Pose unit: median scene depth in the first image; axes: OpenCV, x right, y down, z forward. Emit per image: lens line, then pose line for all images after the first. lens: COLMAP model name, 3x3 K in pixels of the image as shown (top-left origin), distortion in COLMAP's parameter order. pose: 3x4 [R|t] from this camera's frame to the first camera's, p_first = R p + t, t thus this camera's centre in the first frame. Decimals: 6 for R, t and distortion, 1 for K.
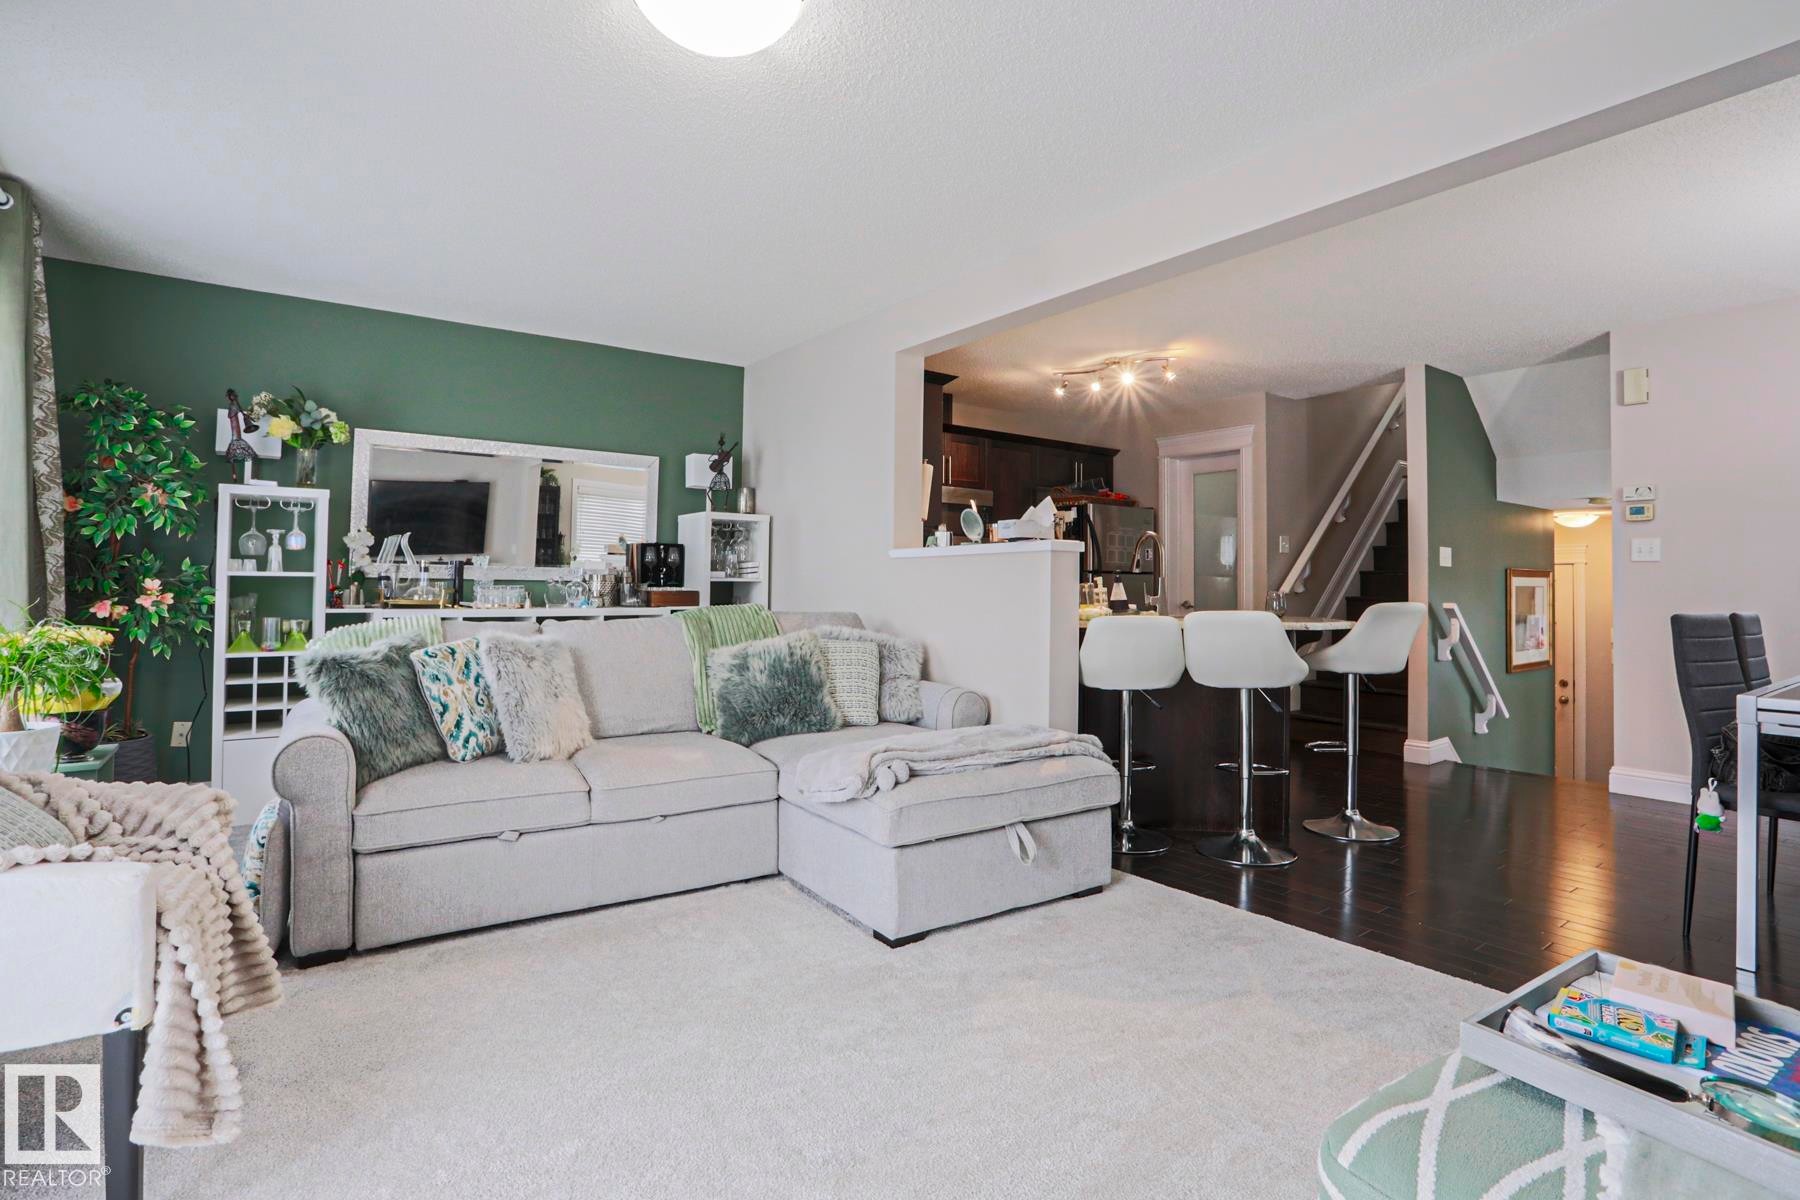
lens RADIAL K [[877.5, 0, 905.1], [0, 877.5, 564.4], [0, 0, 1]] dist [-0.056275, 0.024671]
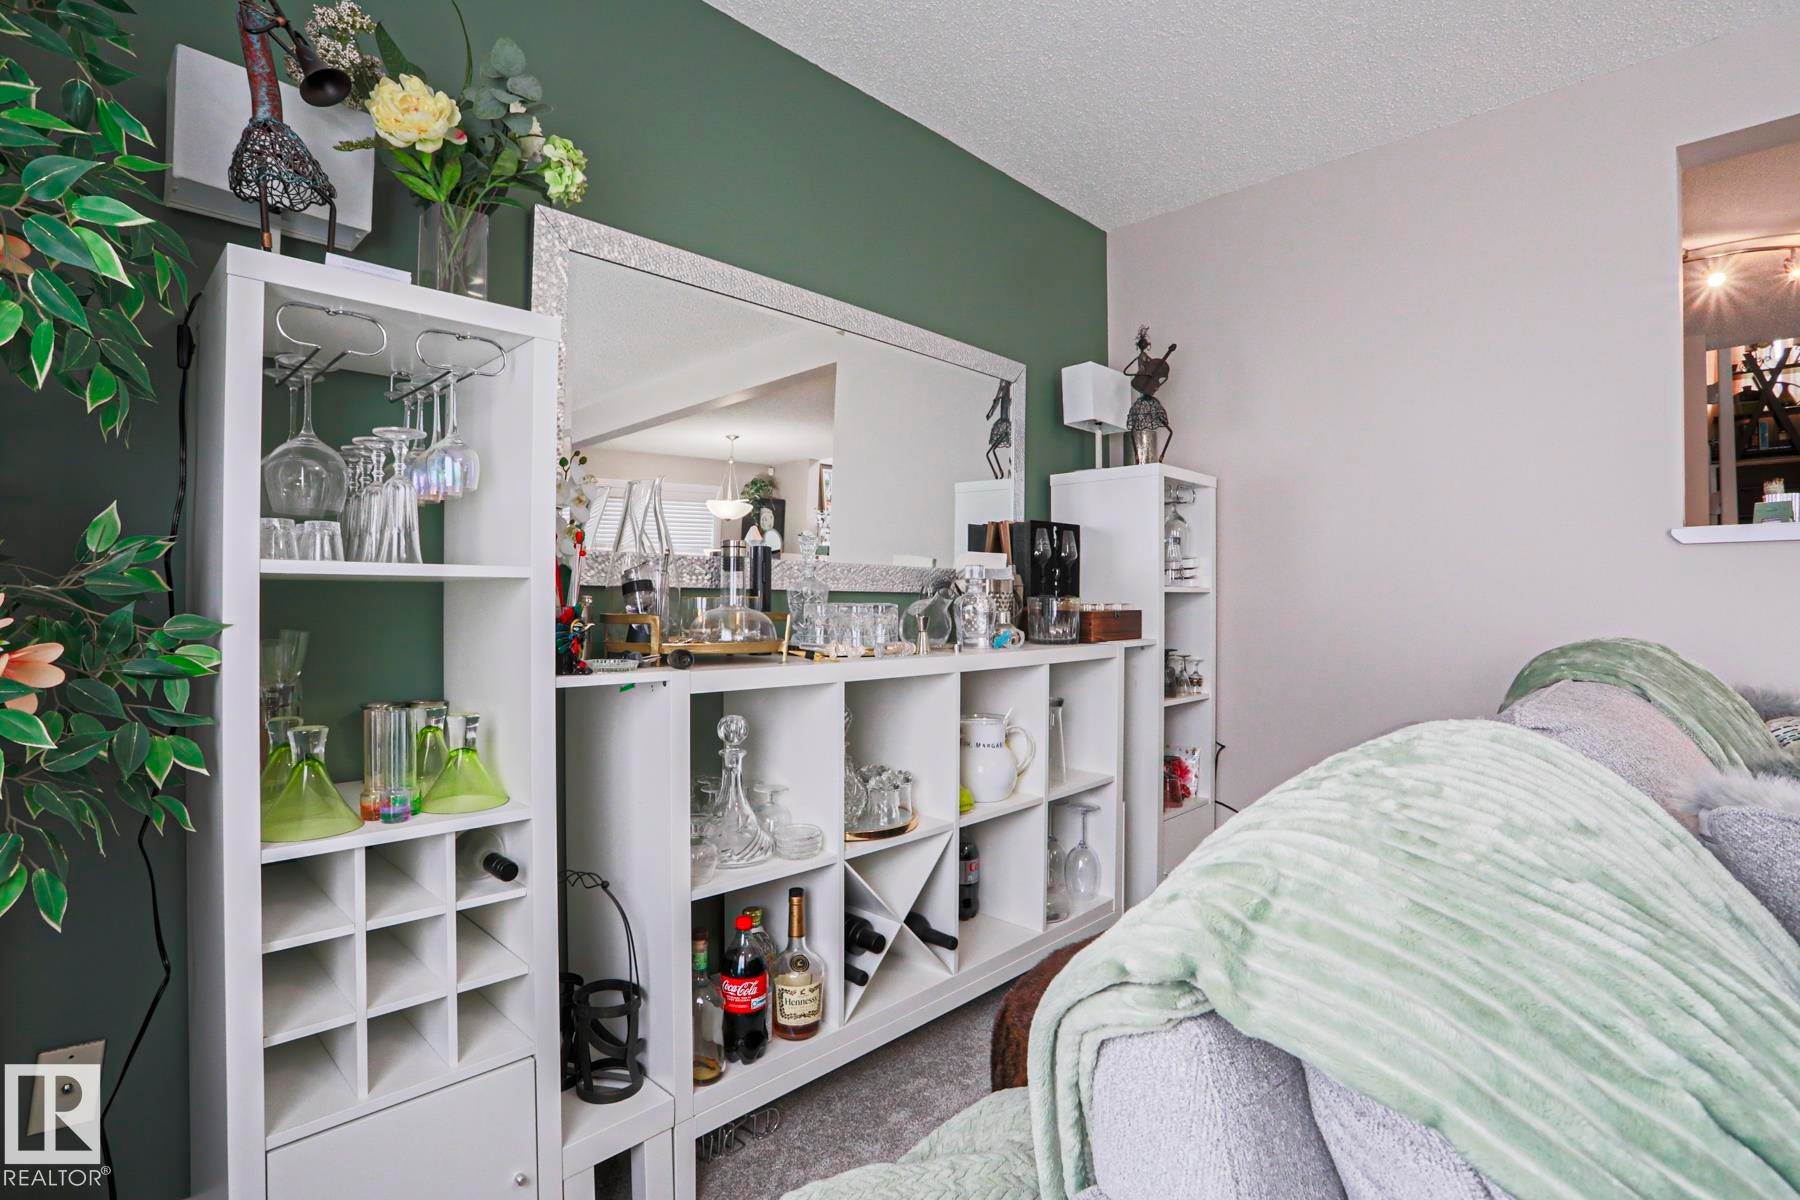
lens RADIAL K [[836.8, 0, 897.3], [0, 836.8, 601.4], [0, 0, 1]] dist [-0.017646, 0.000042]
pose [[0.987297, -0.004993, 0.158807, -0.613134], [0.000844, 0.999657, 0.026183, 0.014746], [-0.158884, -0.025717, 0.986962, 0.679096]]
